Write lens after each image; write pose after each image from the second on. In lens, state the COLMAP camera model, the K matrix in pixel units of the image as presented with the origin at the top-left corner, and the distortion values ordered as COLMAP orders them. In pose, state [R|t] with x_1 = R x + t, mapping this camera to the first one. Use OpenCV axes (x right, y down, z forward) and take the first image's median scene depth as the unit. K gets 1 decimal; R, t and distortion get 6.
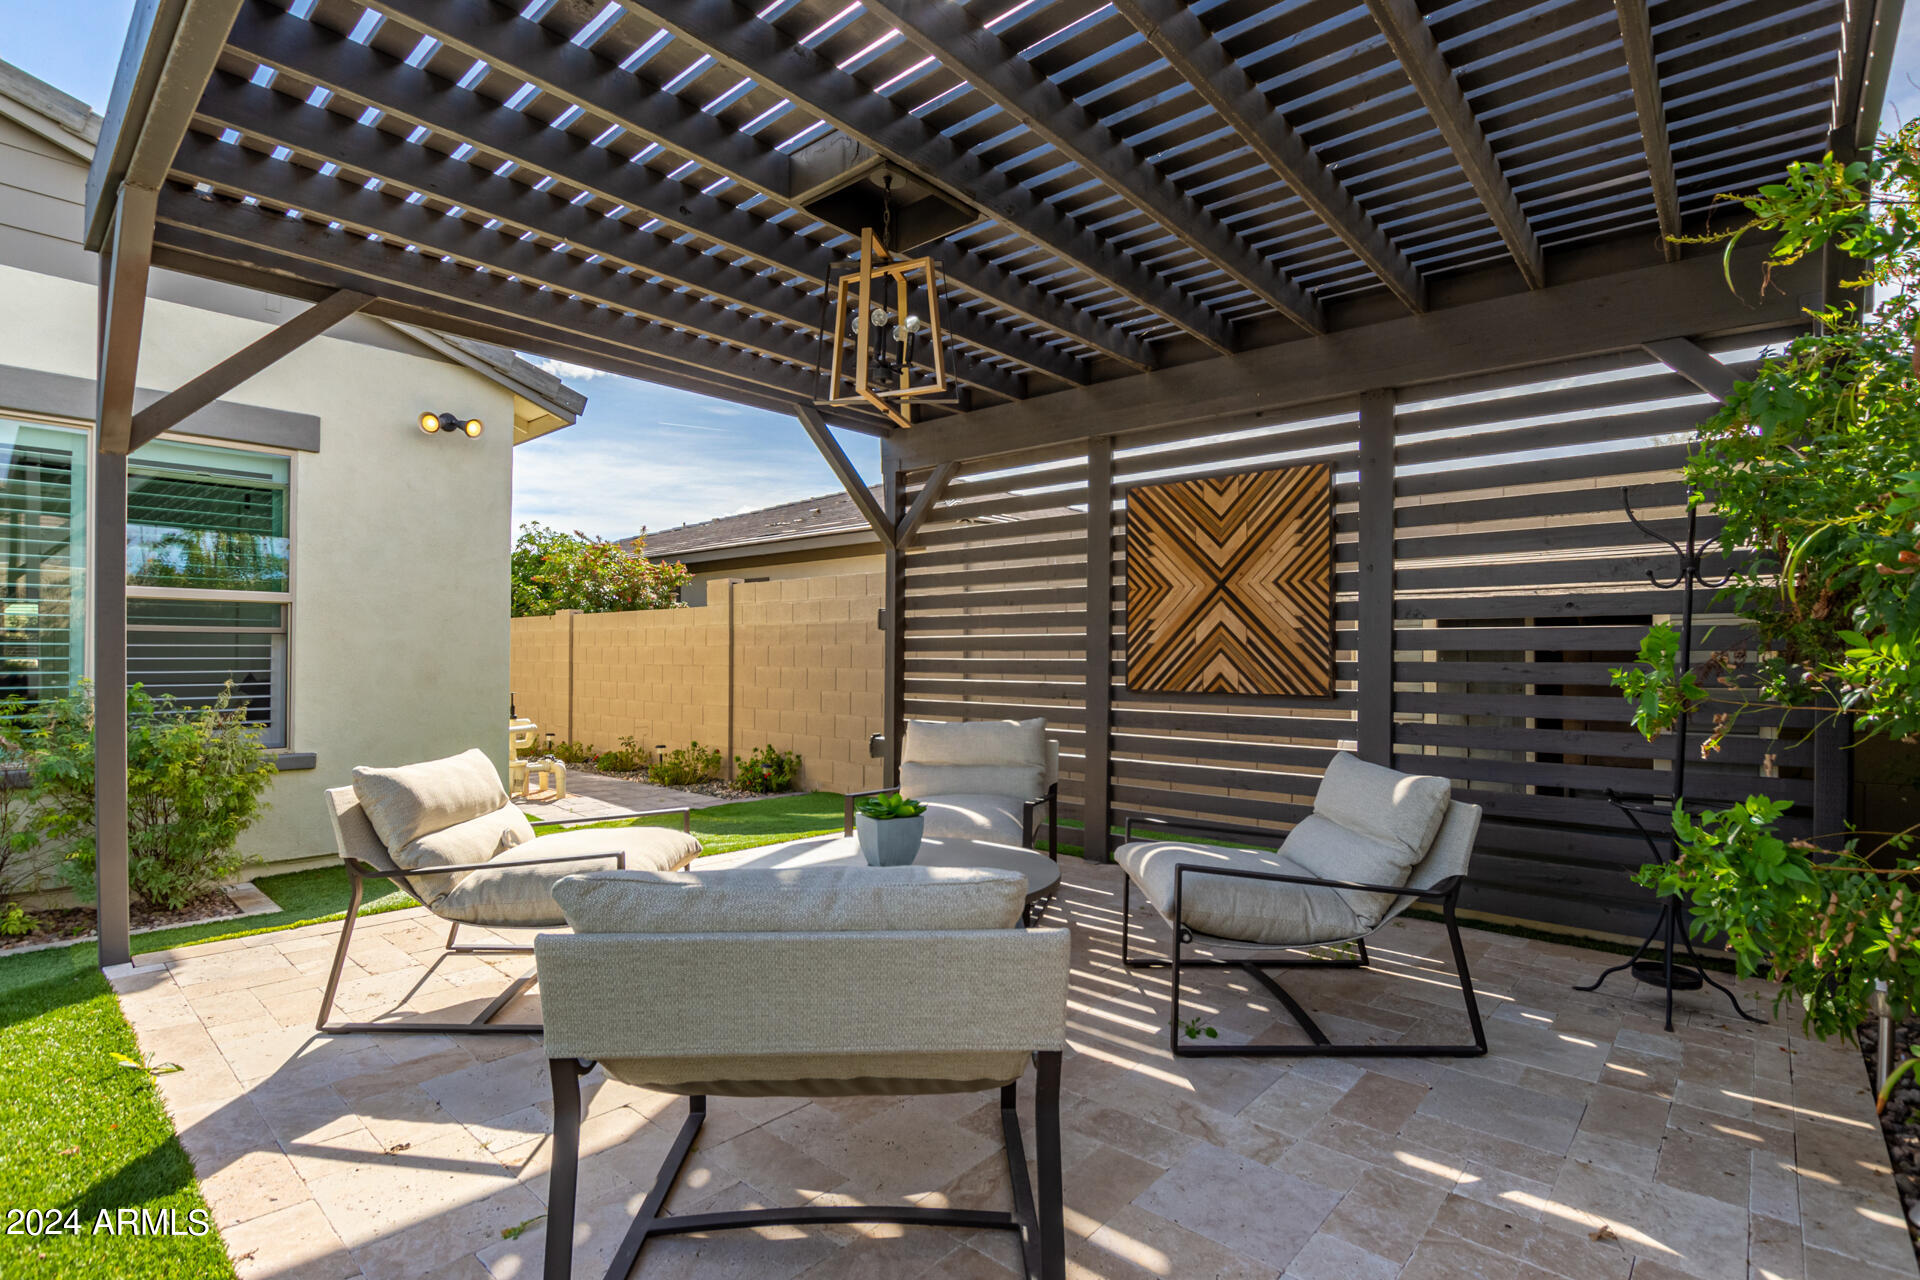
lens RADIAL K [[914.2, 0, 957.0], [0, 914.2, 650.8], [0, 0, 1]] dist [-0.013417, -0.003024]
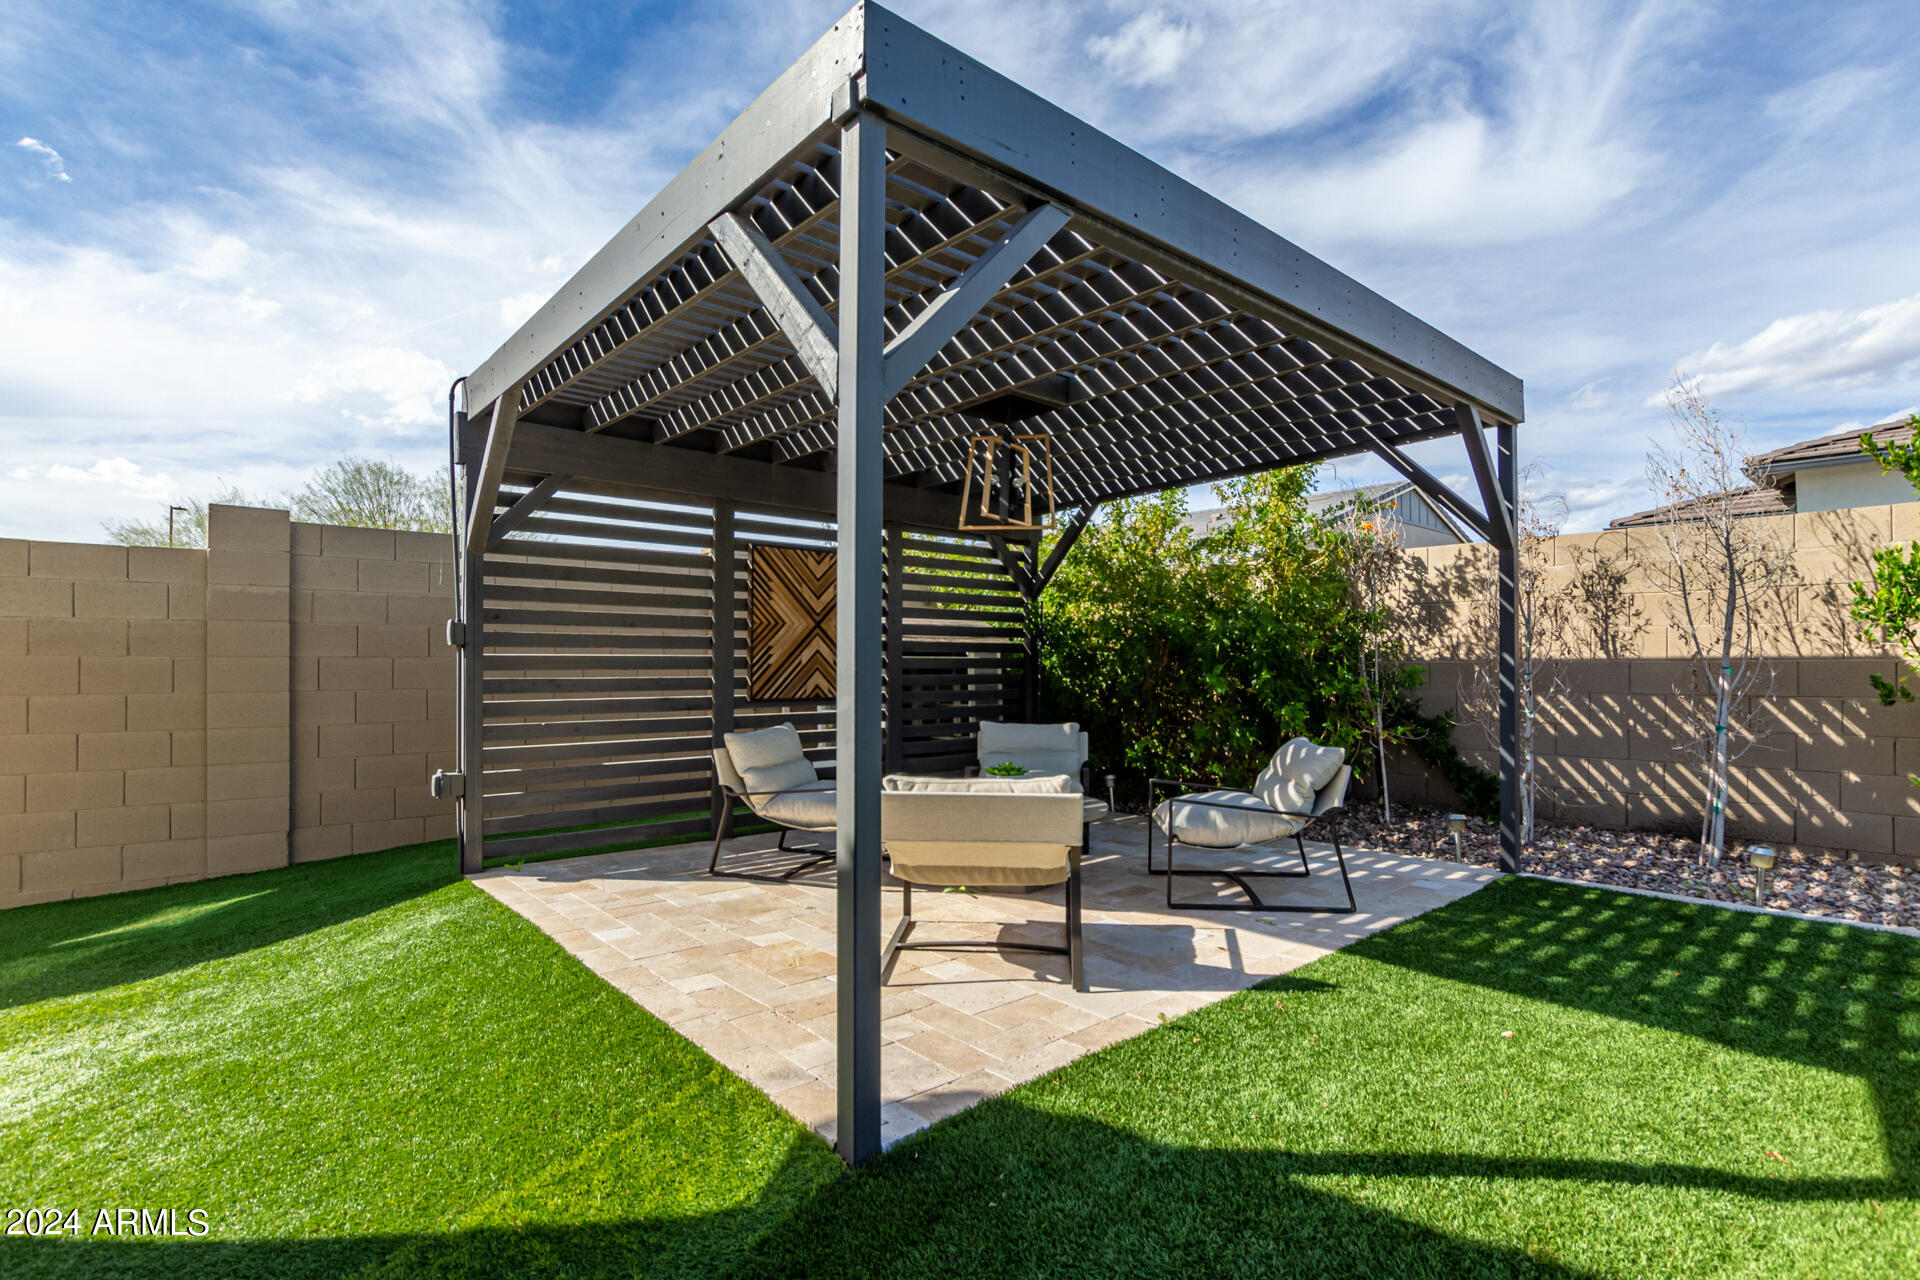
lens RADIAL K [[914.2, 0, 955.3], [0, 914.2, 648.9], [0, 0, 1]] dist [-0.013417, -0.003024]
pose [[0.134028, 0.011713, 0.990908, -1.124225], [-0.007000, 0.999916, -0.010872, -0.018391], [-0.990953, -0.005479, 0.134099, 0.571718]]
